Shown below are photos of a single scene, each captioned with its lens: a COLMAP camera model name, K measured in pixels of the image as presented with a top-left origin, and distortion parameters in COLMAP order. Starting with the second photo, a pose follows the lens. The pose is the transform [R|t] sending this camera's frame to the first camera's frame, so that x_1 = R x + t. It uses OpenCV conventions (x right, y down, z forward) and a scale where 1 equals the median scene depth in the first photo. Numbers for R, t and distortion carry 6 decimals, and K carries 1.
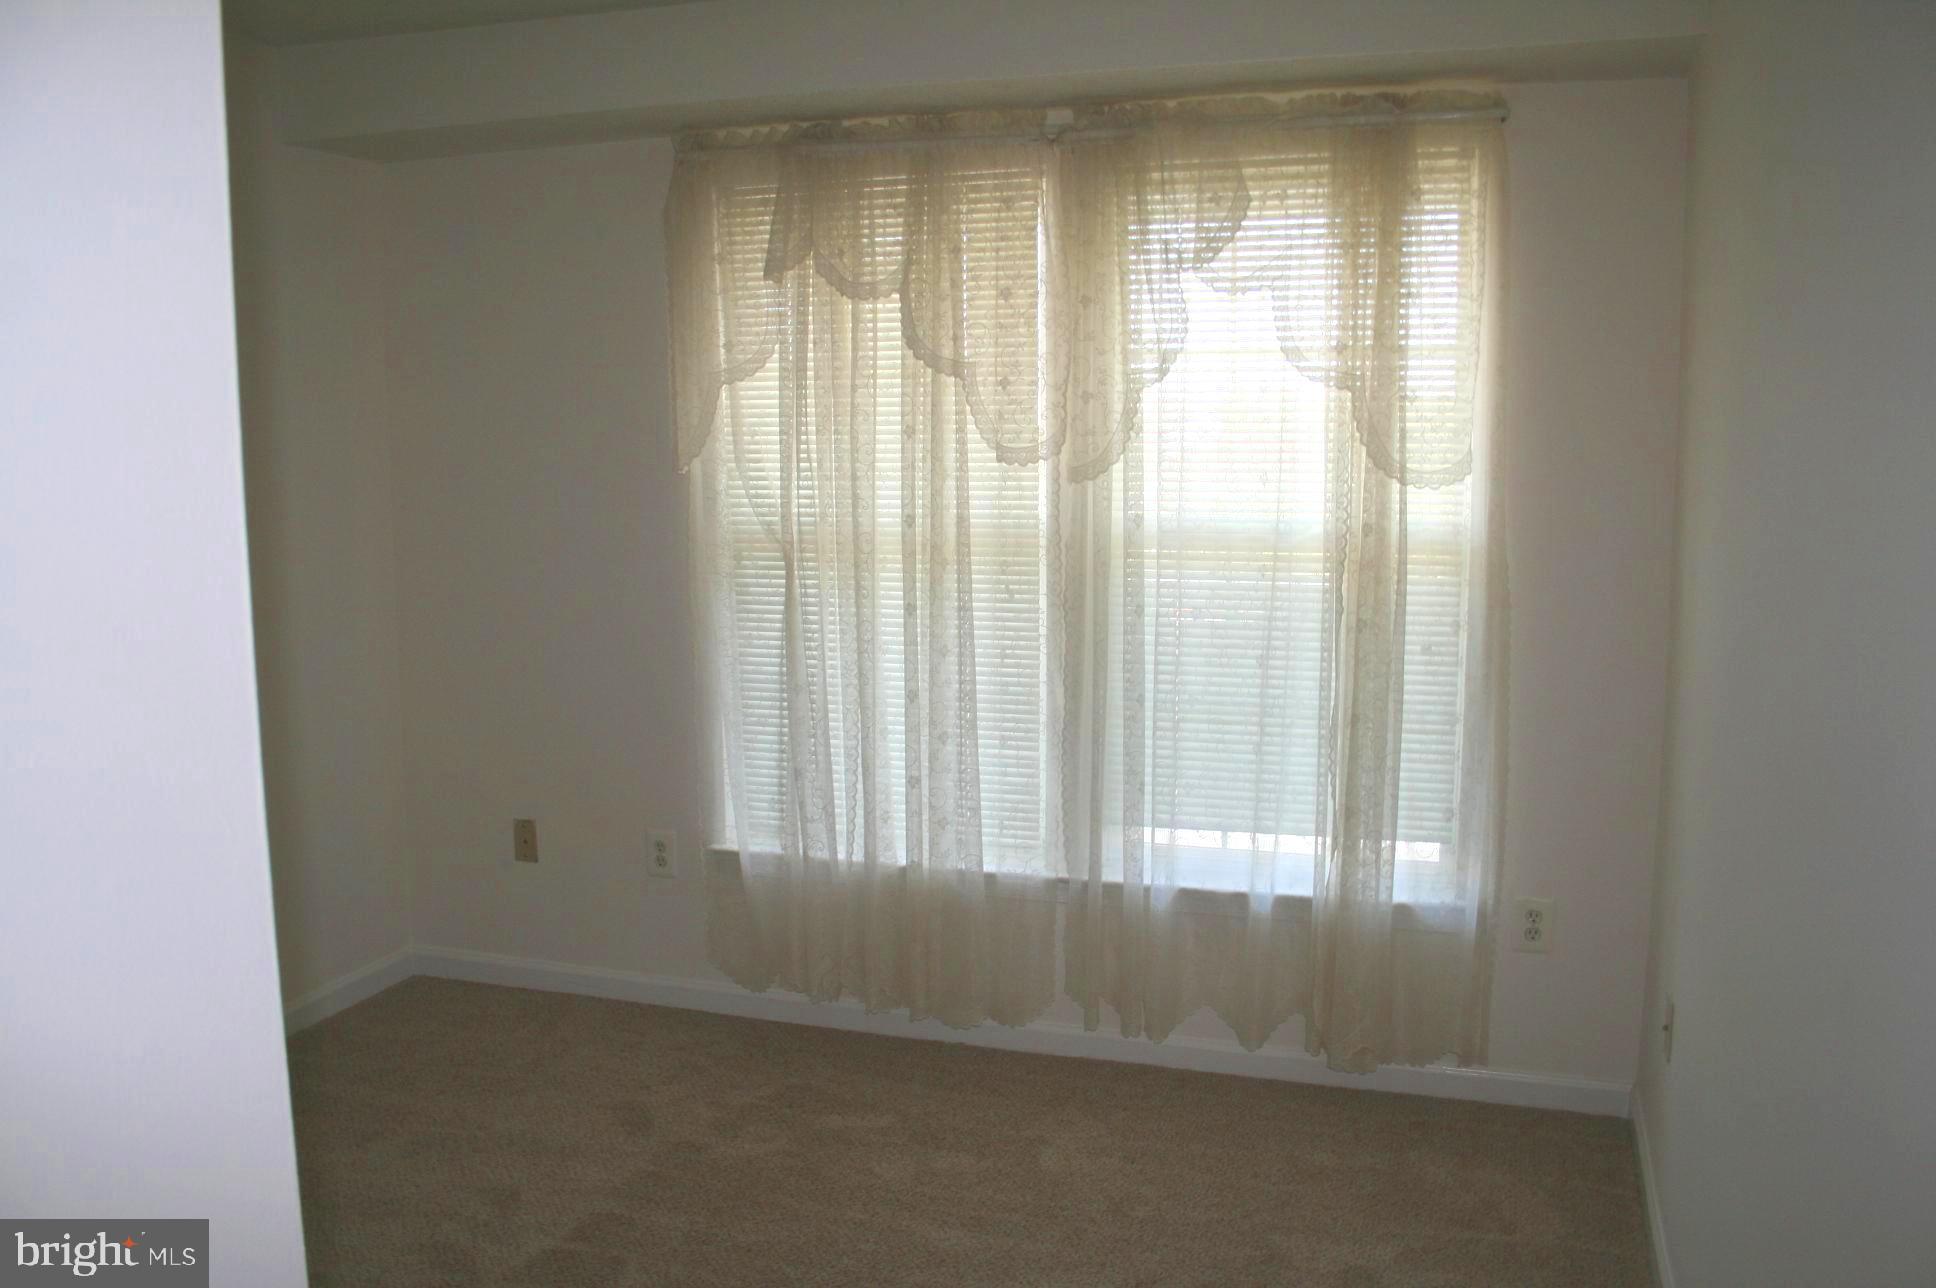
lens RADIAL K [[1607.6, 0, 976.0], [0, 1607.6, 652.1], [0, 0, 1]] dist [-0.144572, 0.131914]
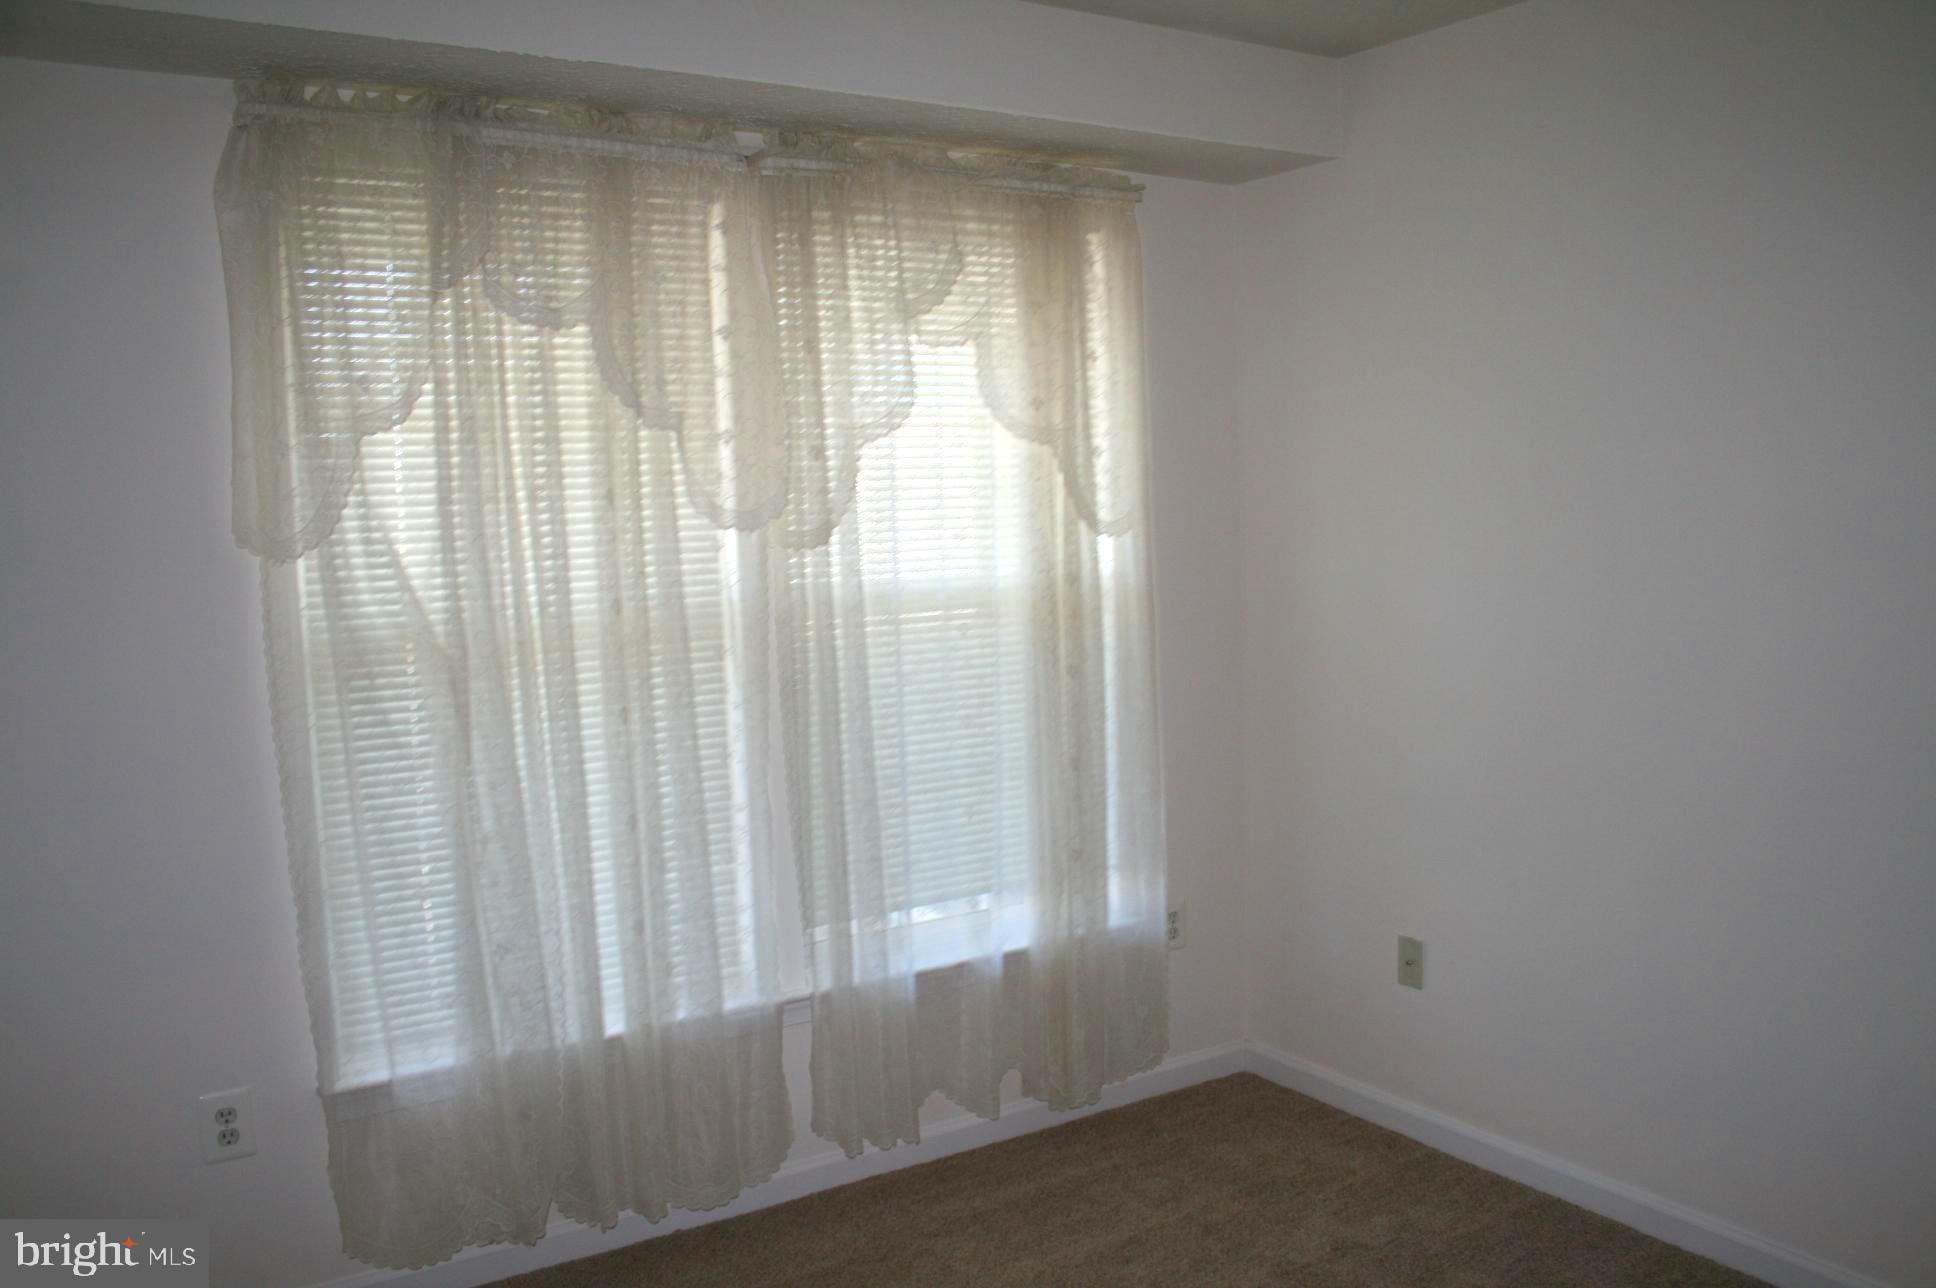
lens RADIAL K [[1607.6, 0, 976.0], [0, 1607.6, 652.1], [0, 0, 1]] dist [-0.144572, 0.131914]
pose [[0.612454, -0.085092, 0.785913, -0.579251], [0.133941, 0.990985, 0.002917, -0.037168], [-0.779077, 0.103479, 0.618330, 0.371361]]
